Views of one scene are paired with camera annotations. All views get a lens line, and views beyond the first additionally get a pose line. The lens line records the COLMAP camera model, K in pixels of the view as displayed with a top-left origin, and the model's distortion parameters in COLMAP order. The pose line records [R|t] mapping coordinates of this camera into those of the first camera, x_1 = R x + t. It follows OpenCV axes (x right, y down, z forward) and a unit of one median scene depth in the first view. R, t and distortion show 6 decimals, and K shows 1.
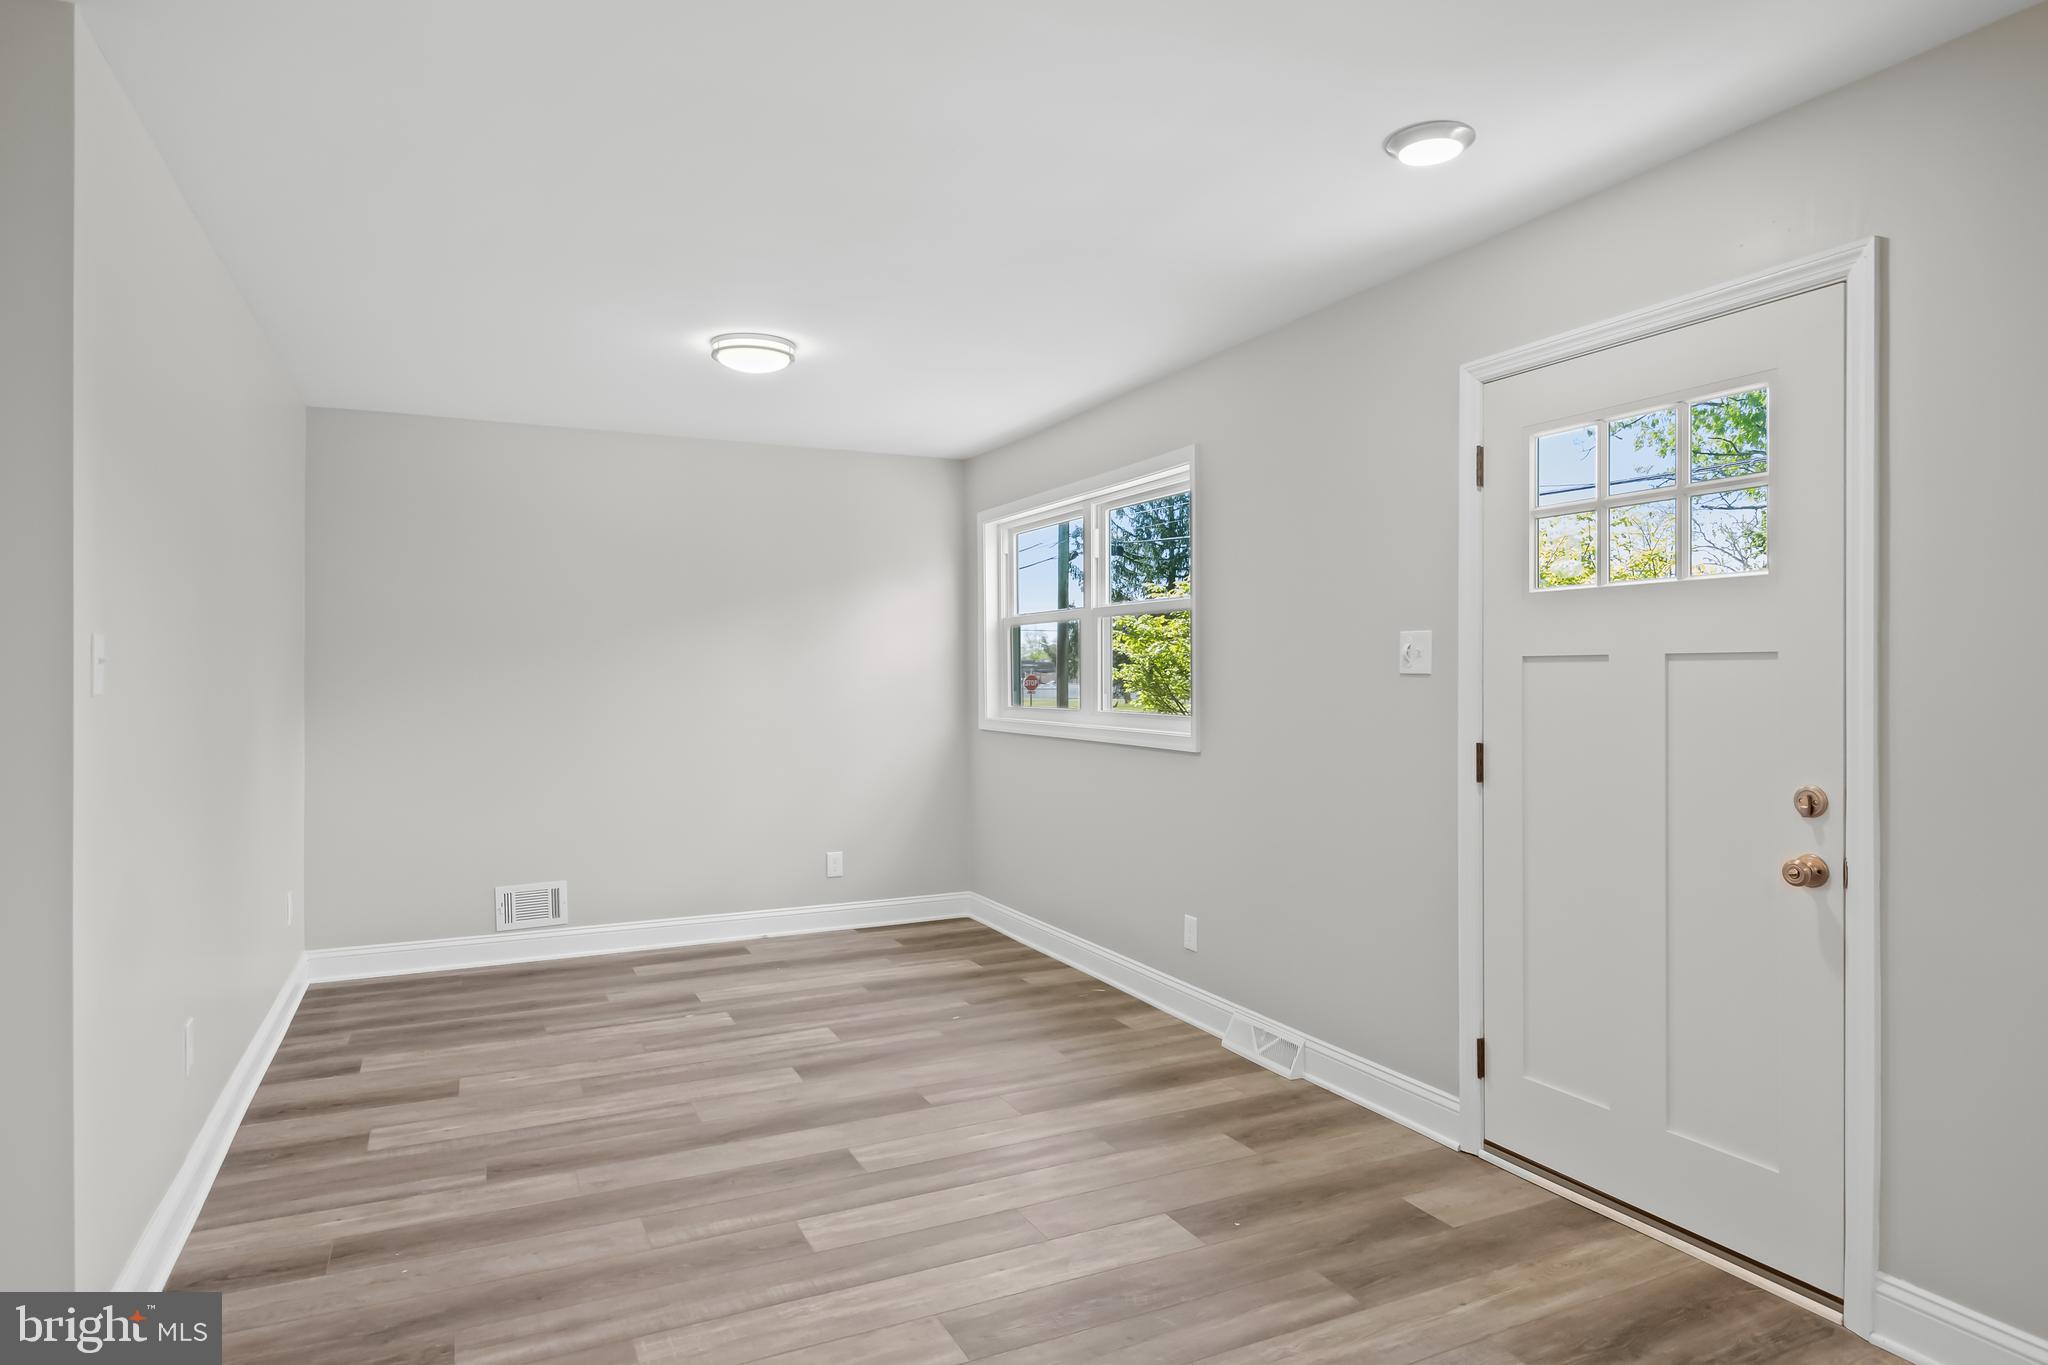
lens RADIAL K [[1179.4, 0, 1029.4], [0, 1179.4, 674.0], [0, 0, 1]] dist [-0.027317, -0.000903]
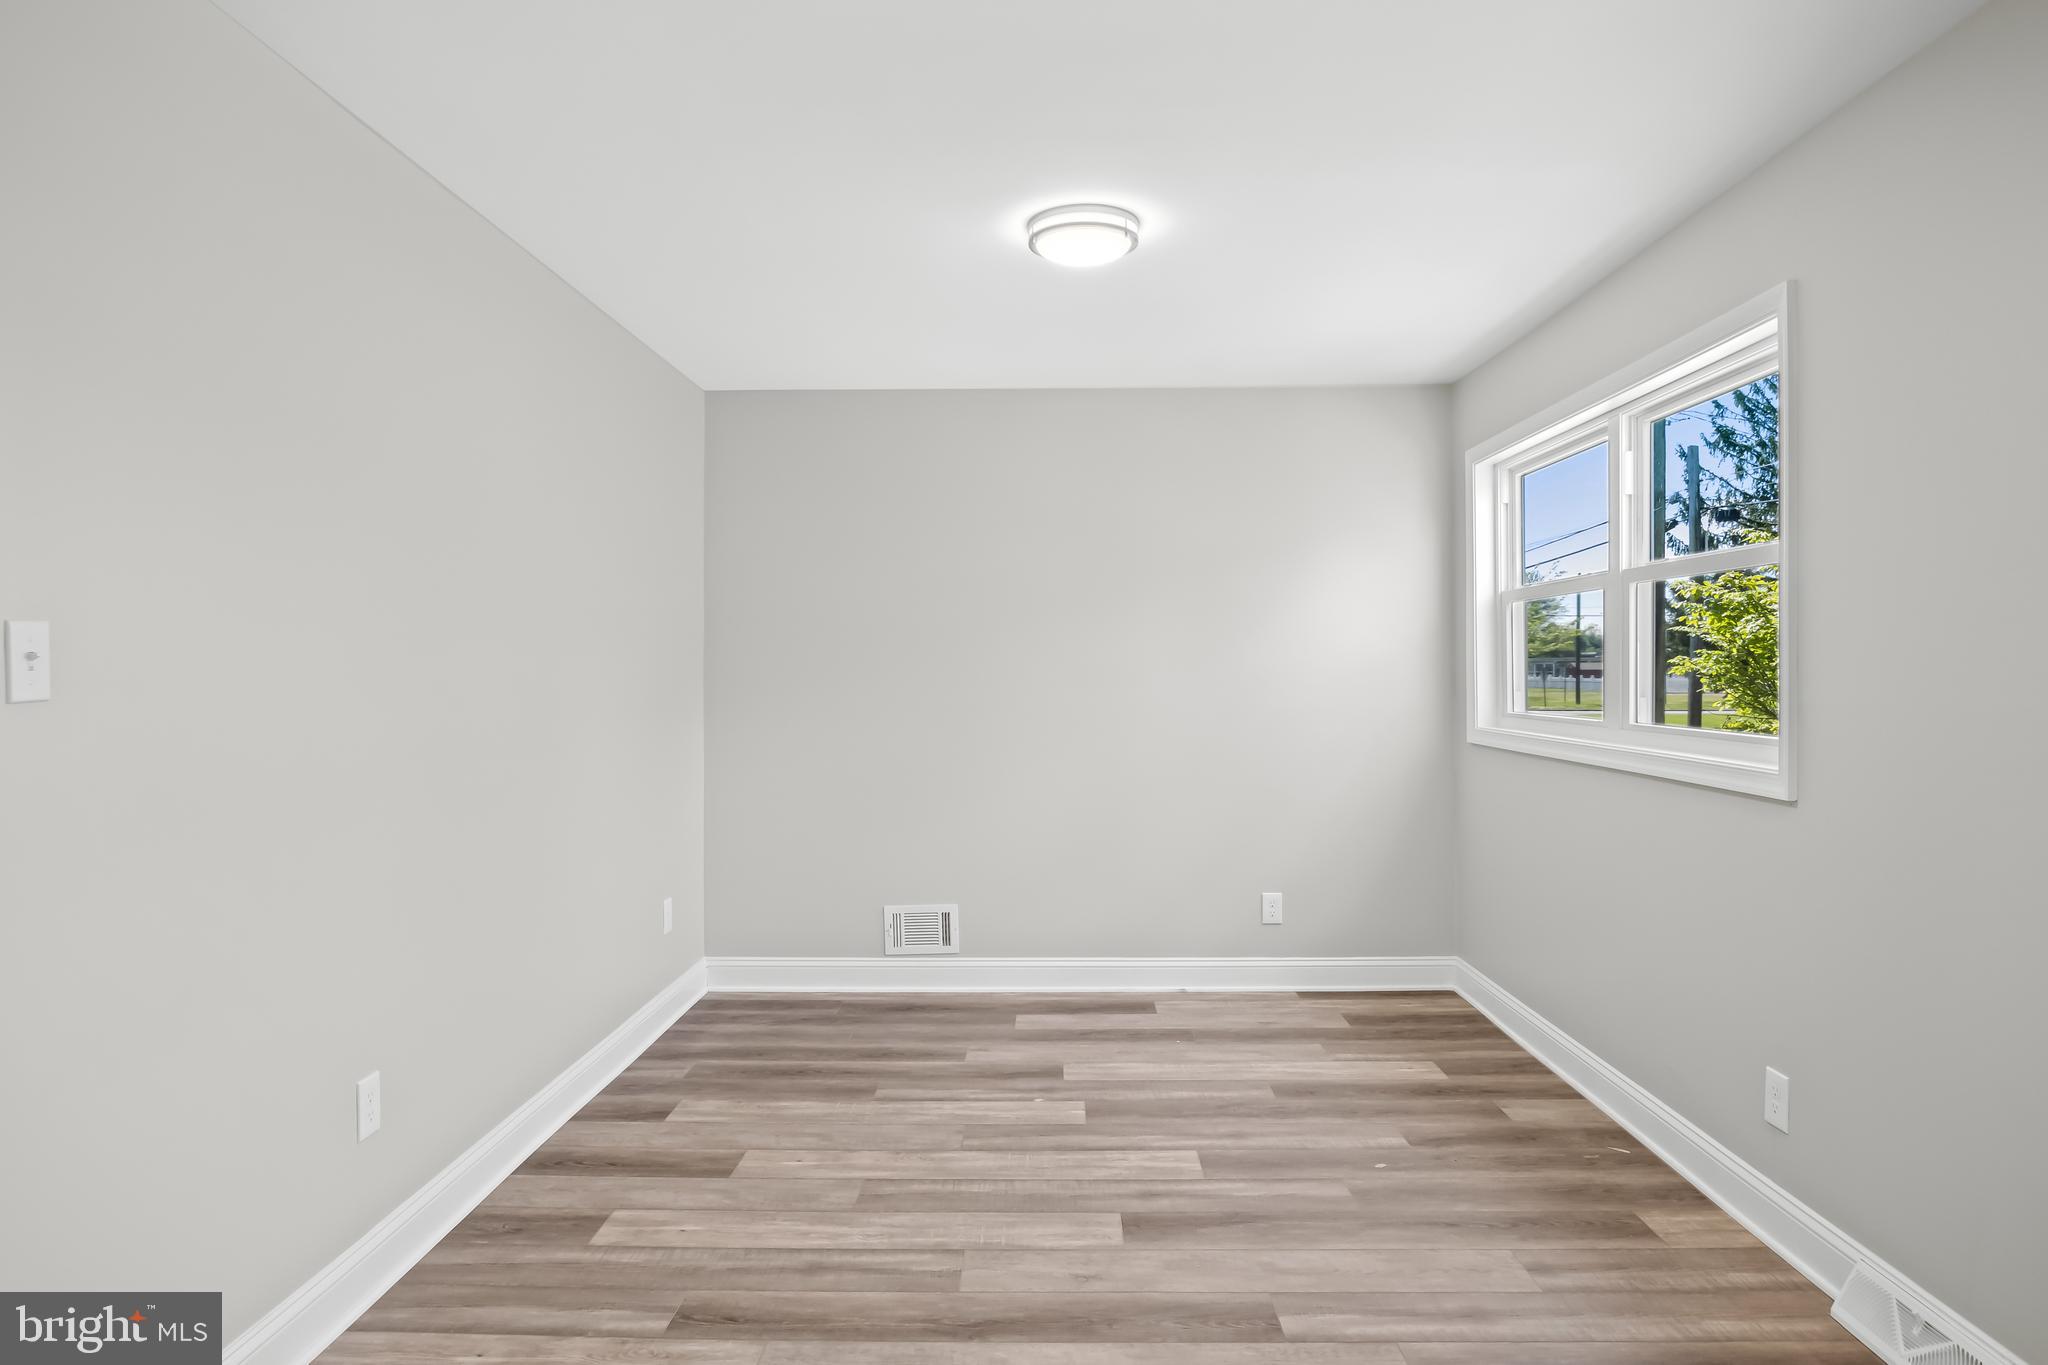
lens RADIAL K [[1172.7, 0, 1028.5], [0, 1172.7, 674.2], [0, 0, 1]] dist [-0.025472, 0.002427]
pose [[0.888043, -0.000829, -0.459760, 0.075157], [0.004131, 0.999972, 0.006175, -0.001876], [0.459742, -0.007383, 0.888022, 0.327245]]
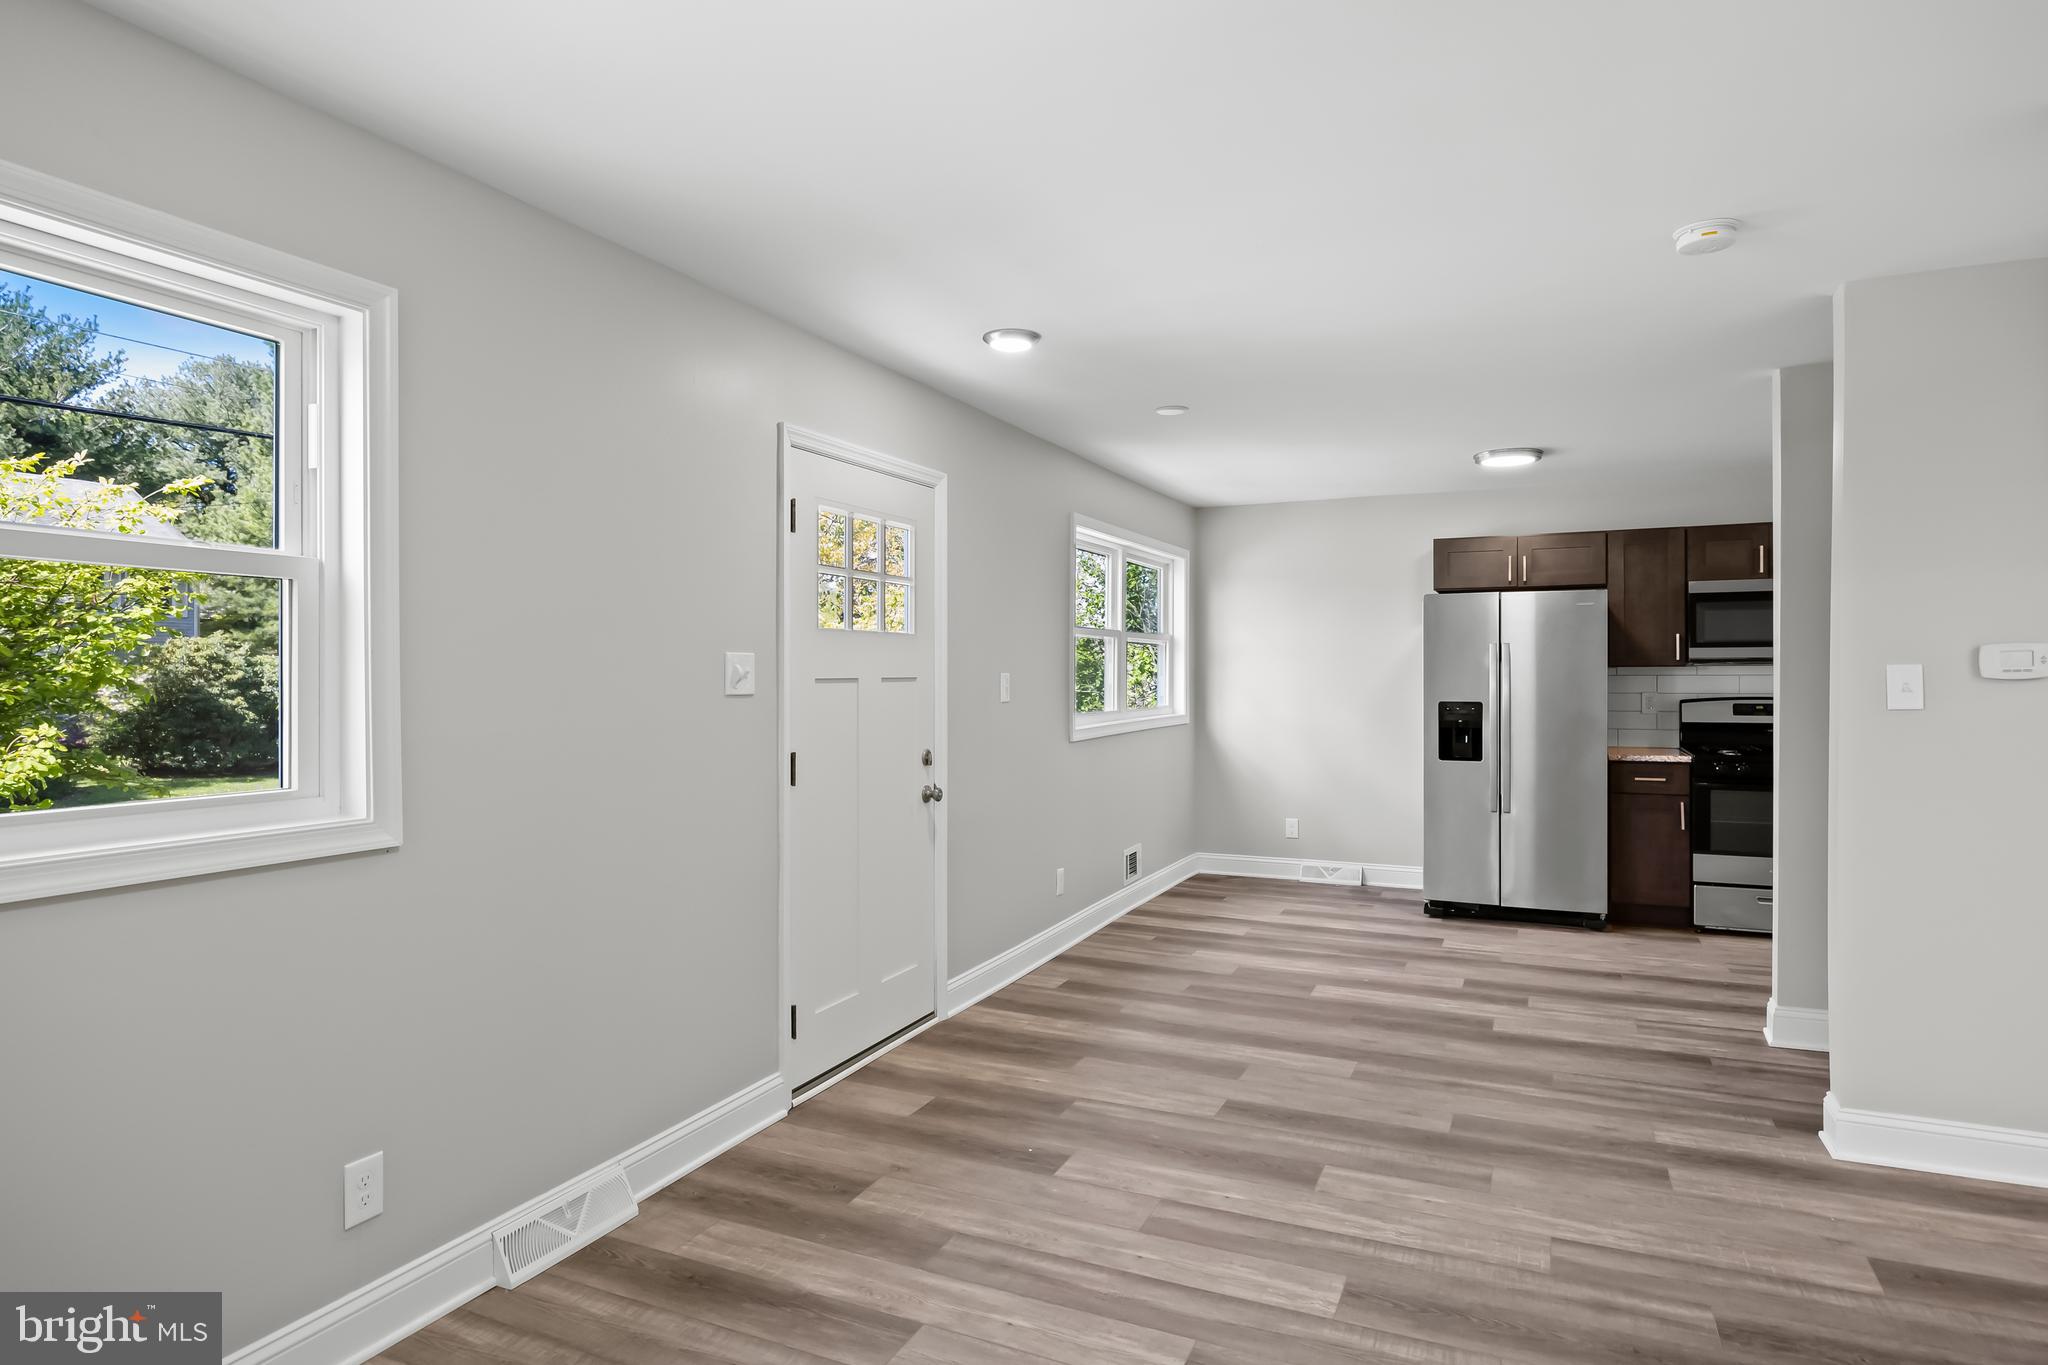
lens RADIAL K [[1149.7, 0, 1028.3], [0, 1149.7, 679.6], [0, 0, 1]] dist [0.003306, 0.000453]
pose [[-0.642083, -0.006337, 0.766609, -0.523572], [0.001192, 0.999956, 0.009264, -0.019580], [-0.766634, 0.006862, -0.642048, 1.264454]]
